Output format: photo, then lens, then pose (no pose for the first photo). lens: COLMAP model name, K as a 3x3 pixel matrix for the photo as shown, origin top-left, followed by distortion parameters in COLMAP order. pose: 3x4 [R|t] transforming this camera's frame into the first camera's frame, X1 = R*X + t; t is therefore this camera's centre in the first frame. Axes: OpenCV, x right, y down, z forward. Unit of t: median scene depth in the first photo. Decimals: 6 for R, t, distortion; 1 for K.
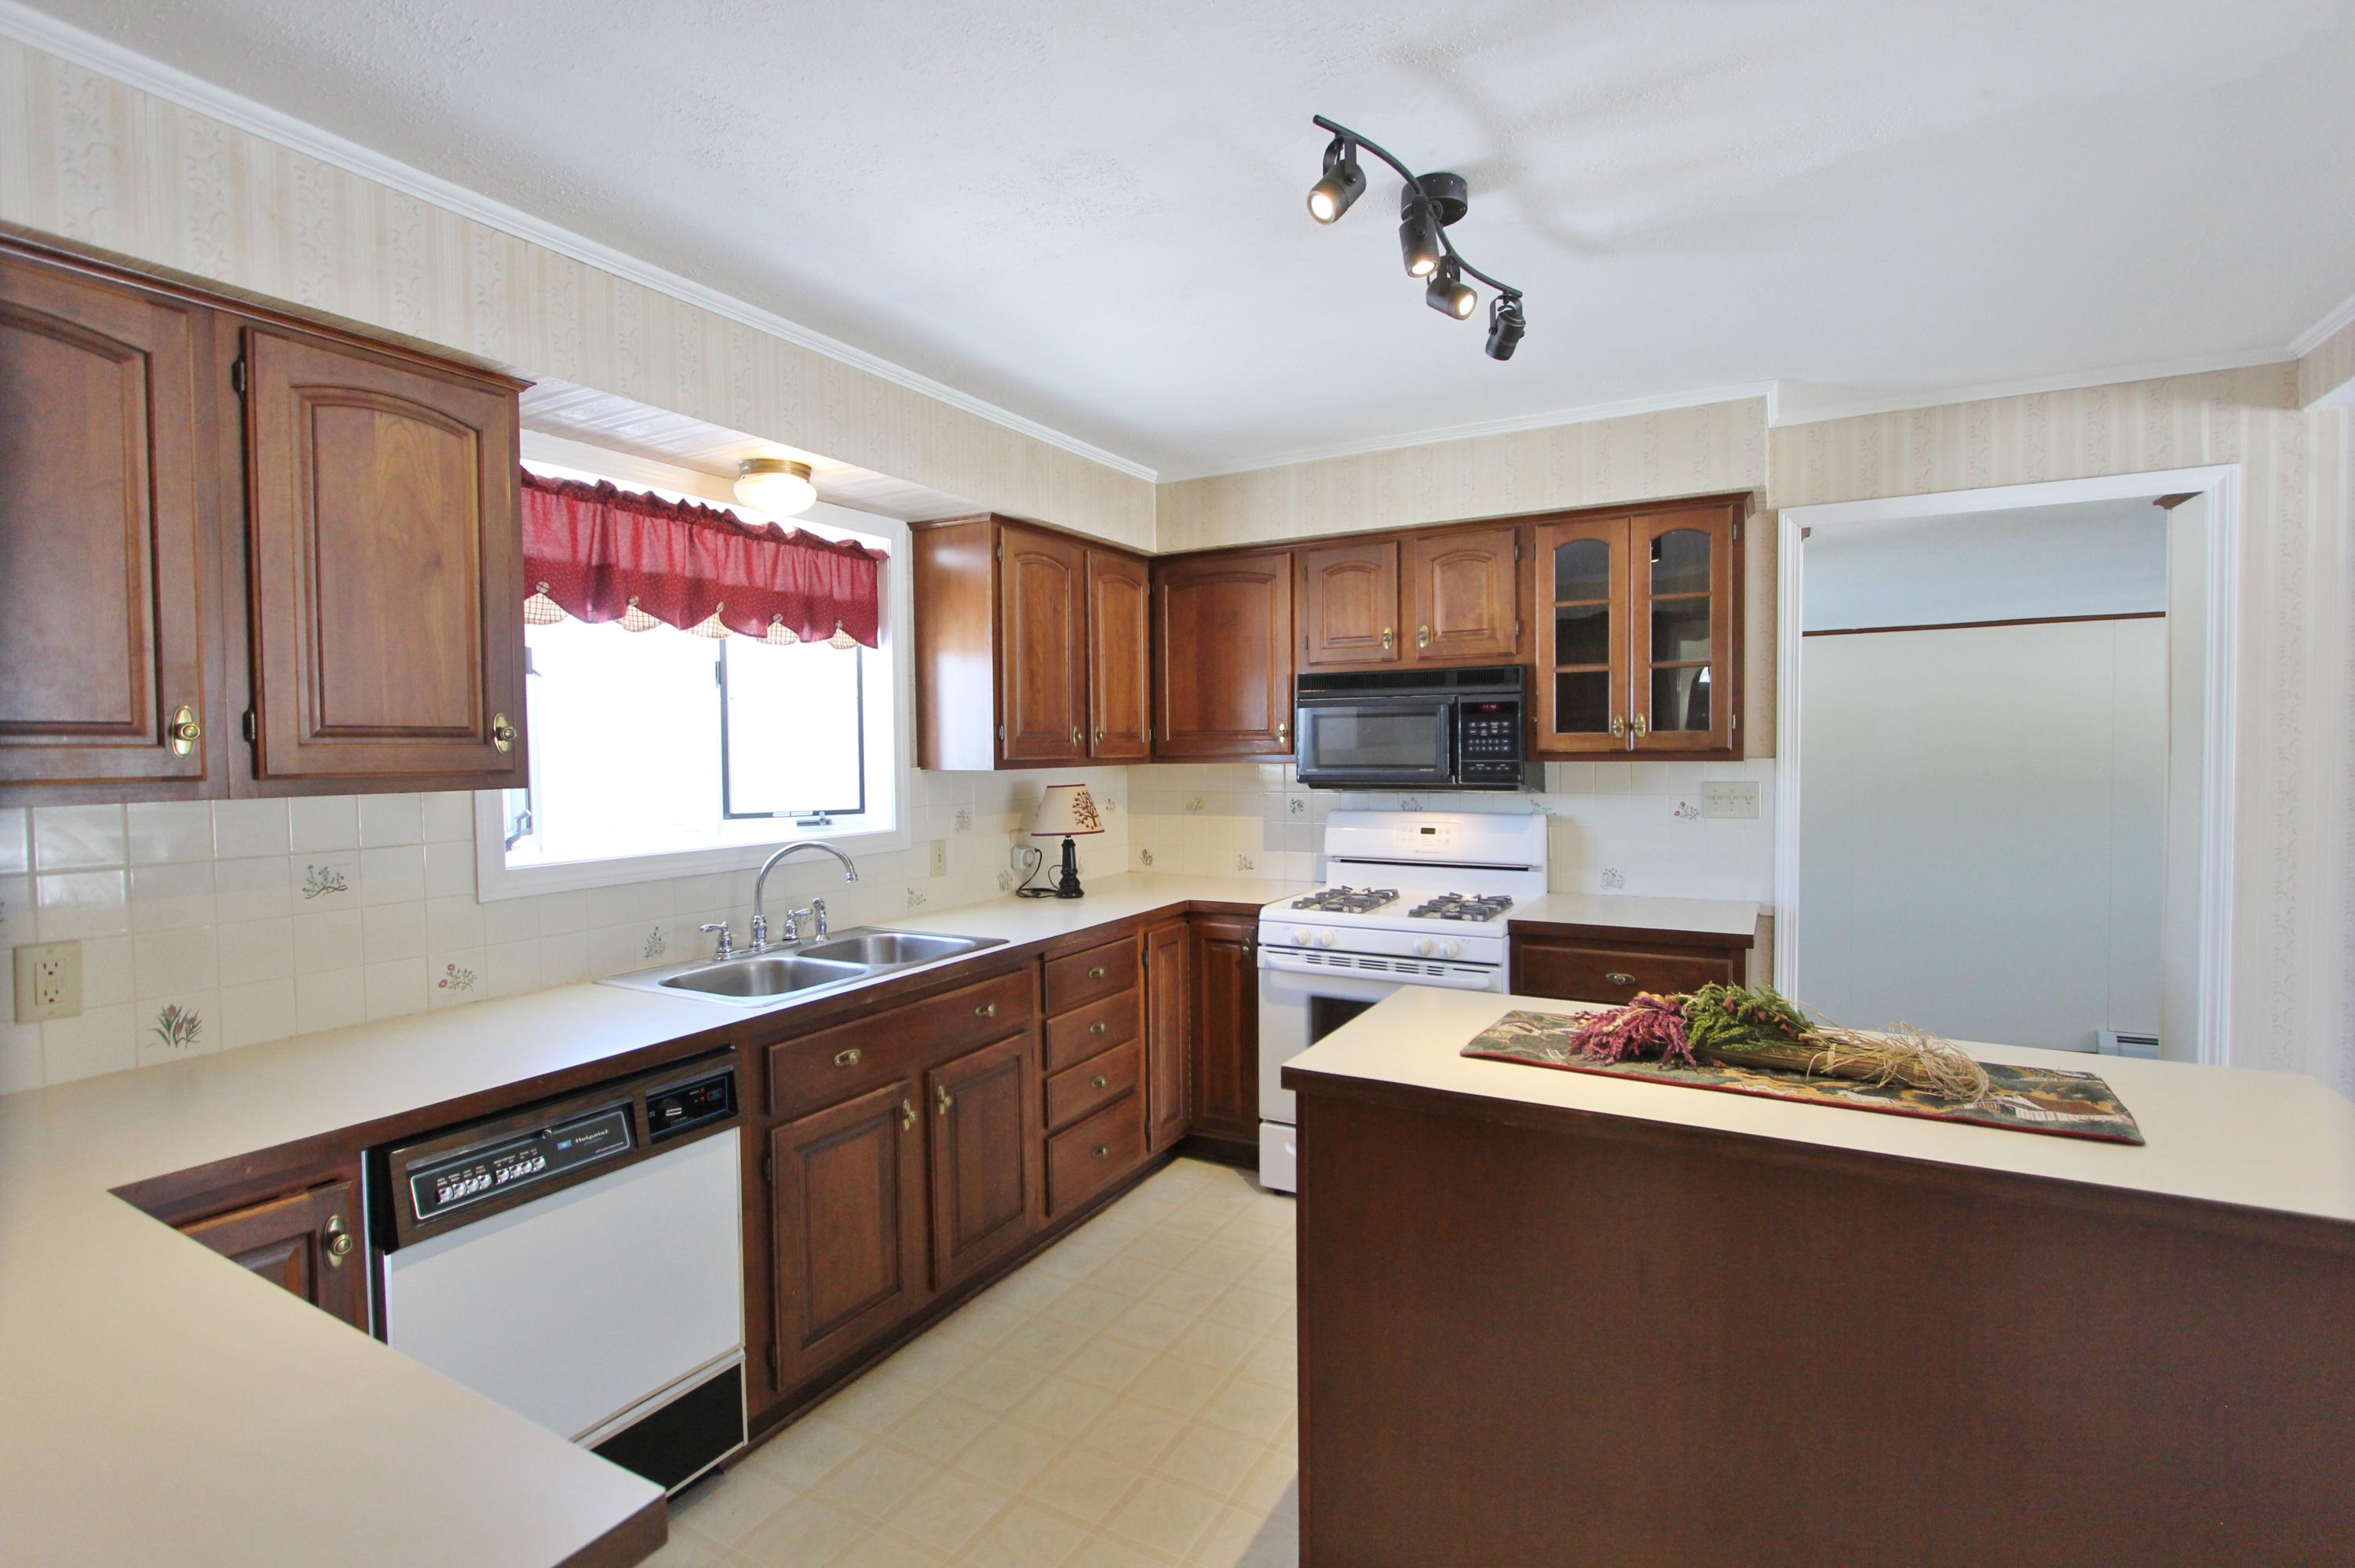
lens RADIAL K [[1084.3, 0, 1191.3], [0, 1084.3, 790.9], [0, 0, 1]] dist [-0.006167, -0.001314]
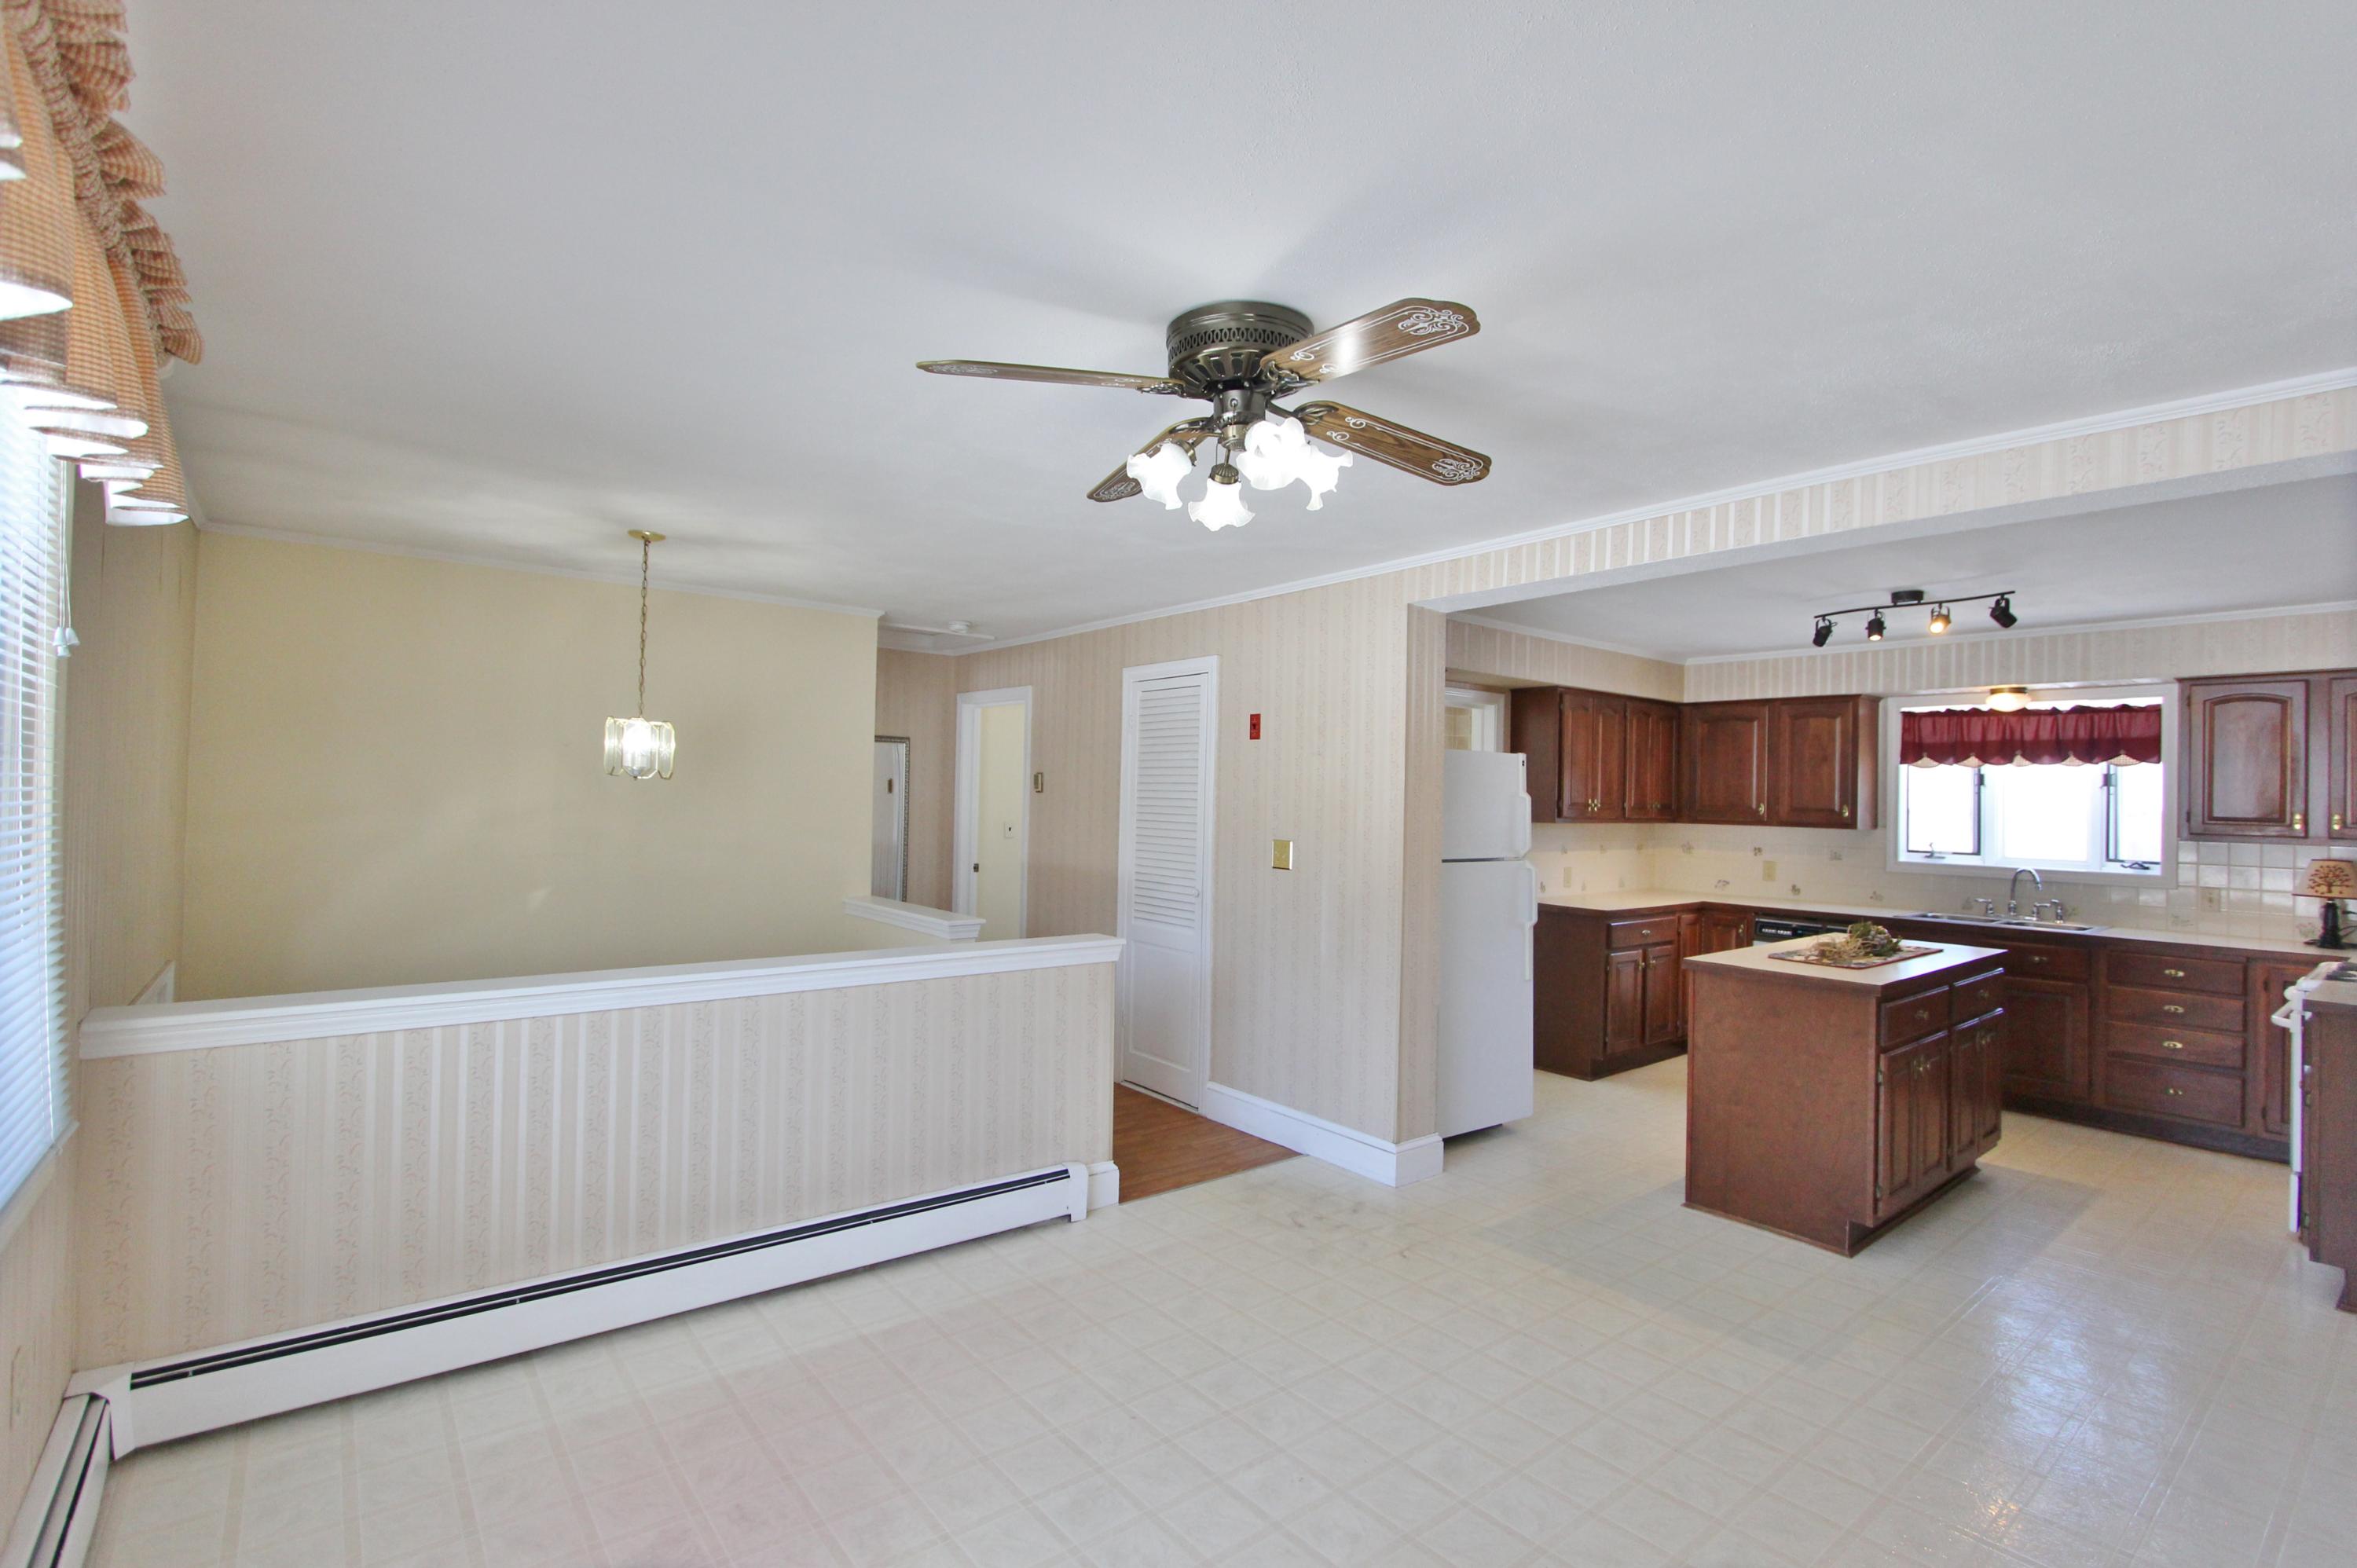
lens RADIAL K [[1085.3, 0, 1195.7], [0, 1085.3, 774.7], [0, 0, 1]] dist [-0.006167, -0.001314]
pose [[-0.377994, -0.016014, -0.925670, 1.781355], [-0.060892, 0.998115, 0.007598, -0.038213], [0.923804, 0.059238, -0.378256, 0.268625]]
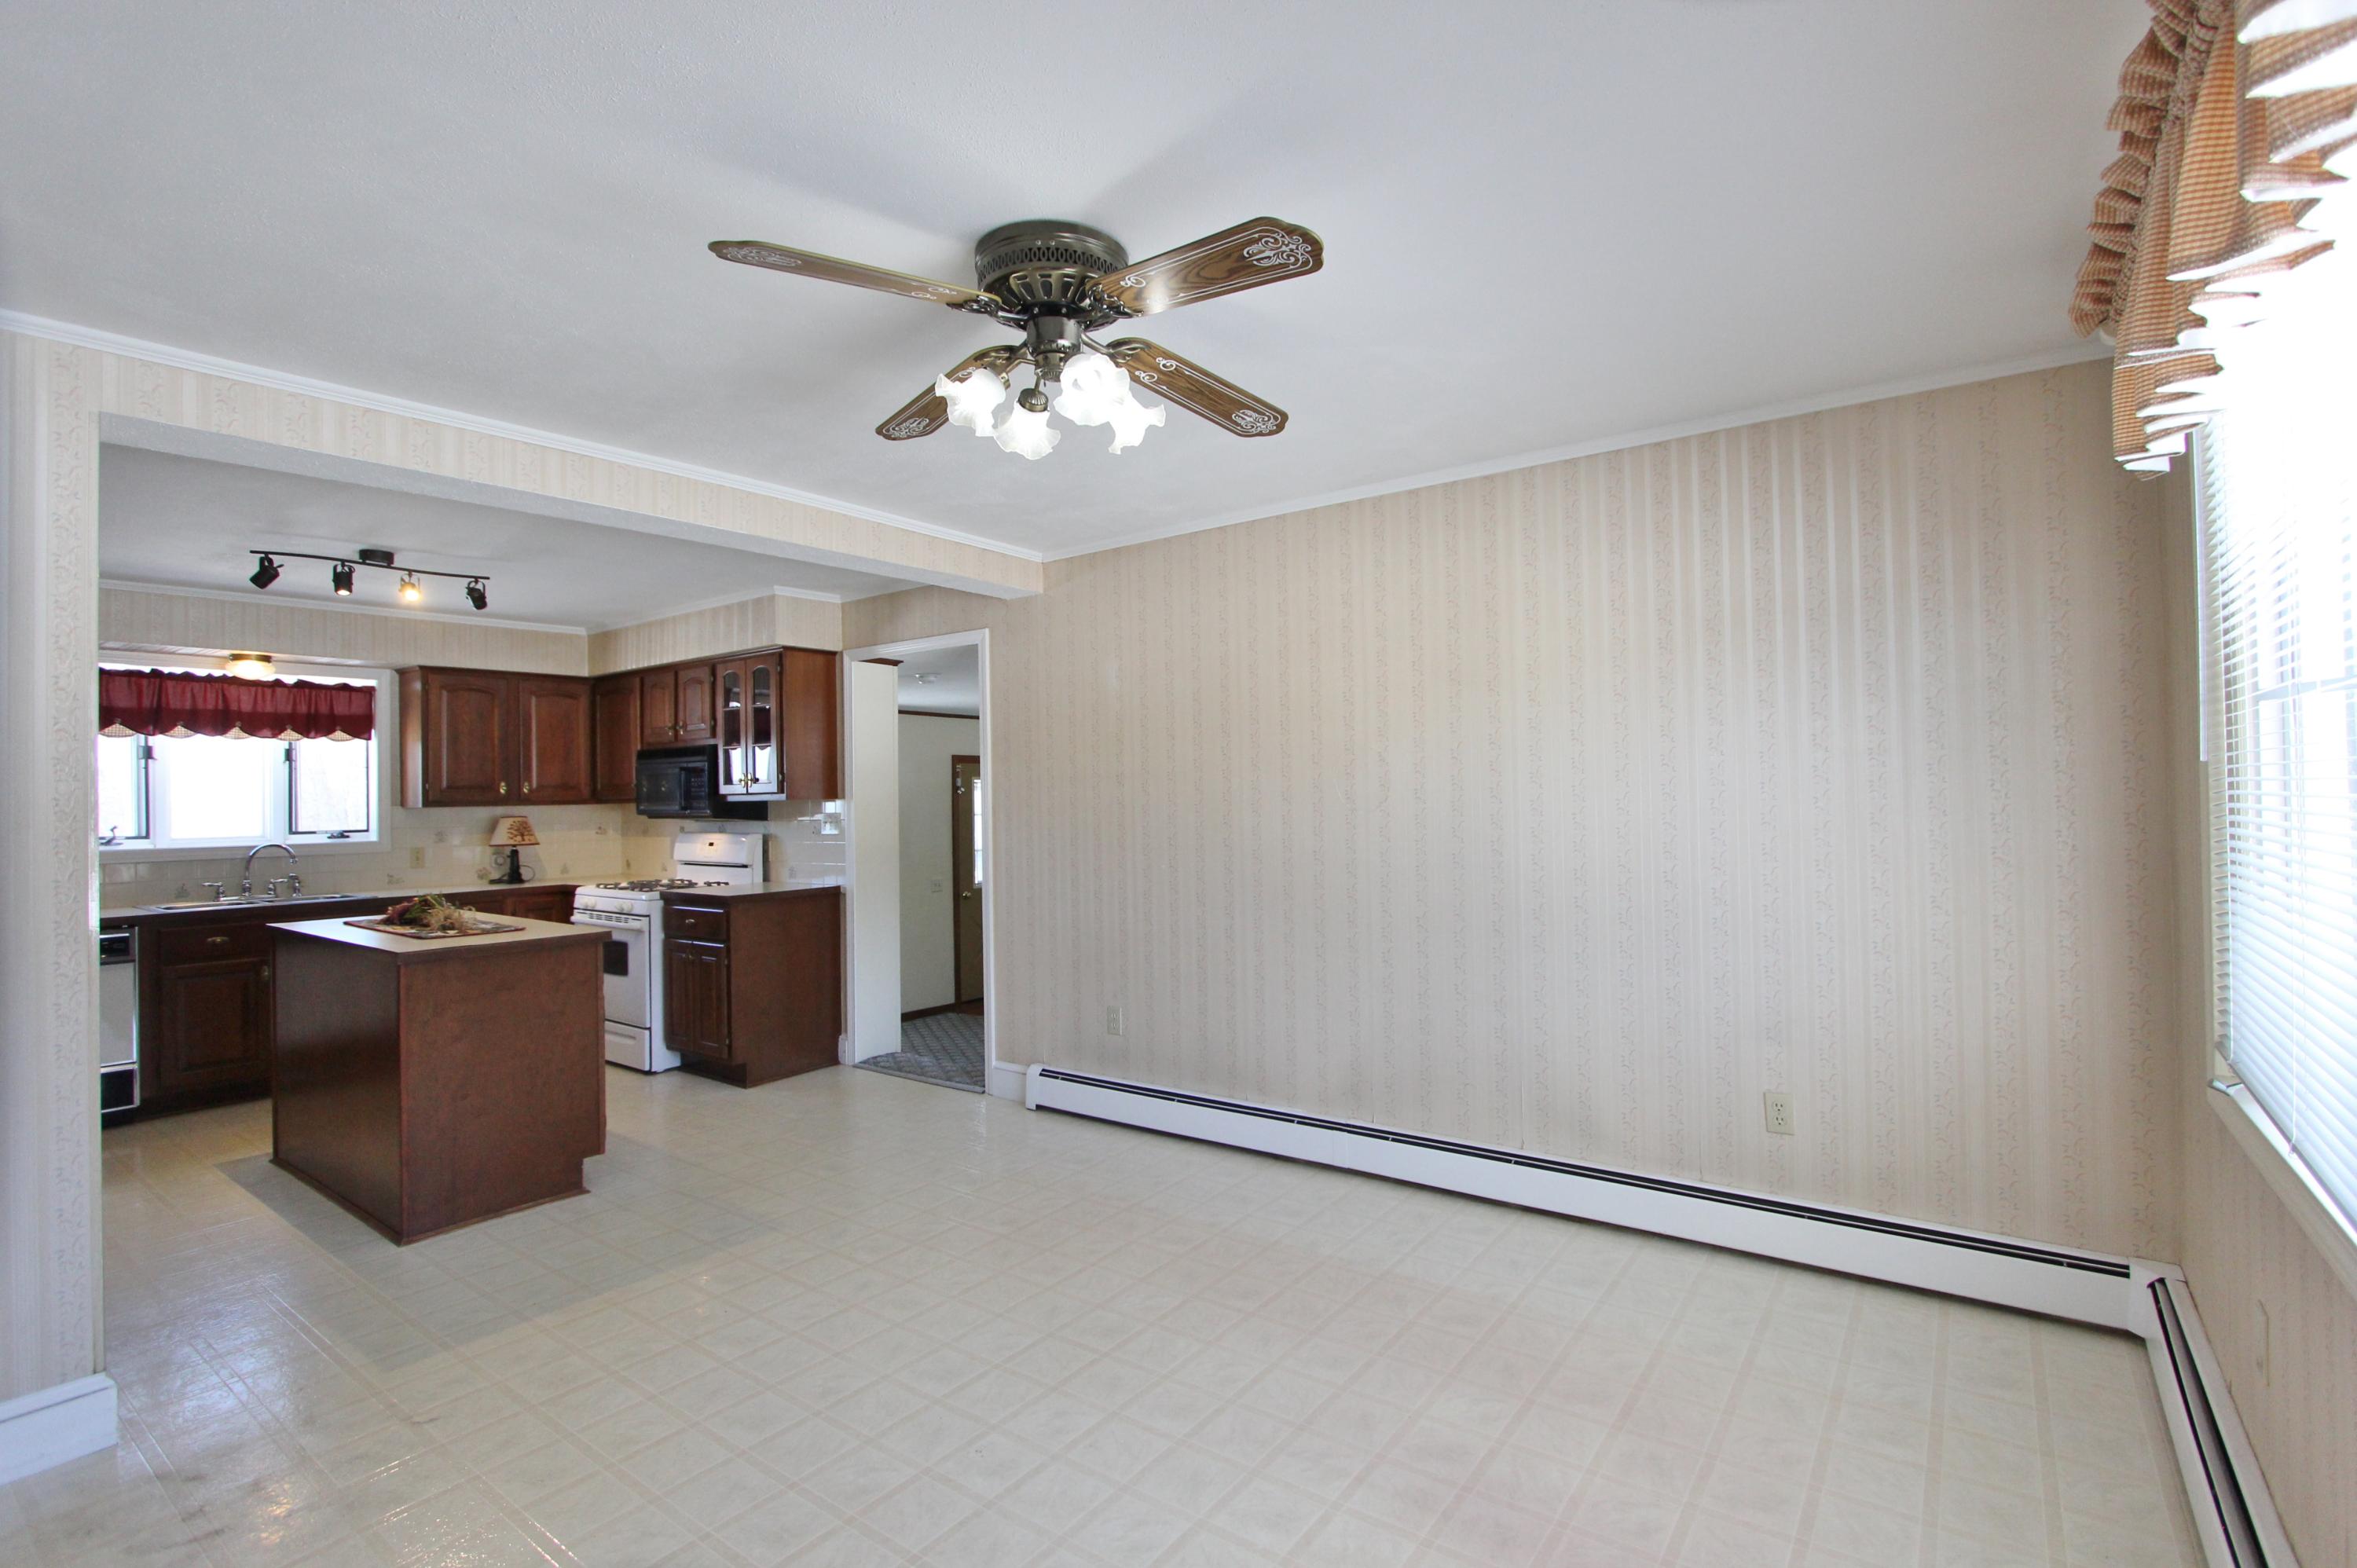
lens RADIAL K [[1085.3, 0, 1185.8], [0, 1085.3, 780.3], [0, 0, 1]] dist [-0.006167, -0.001314]
pose [[0.989846, -0.008817, -0.141873, 1.319272], [0.000654, 0.998346, -0.057481, 0.040888], [0.142145, 0.056805, 0.988215, -0.593465]]
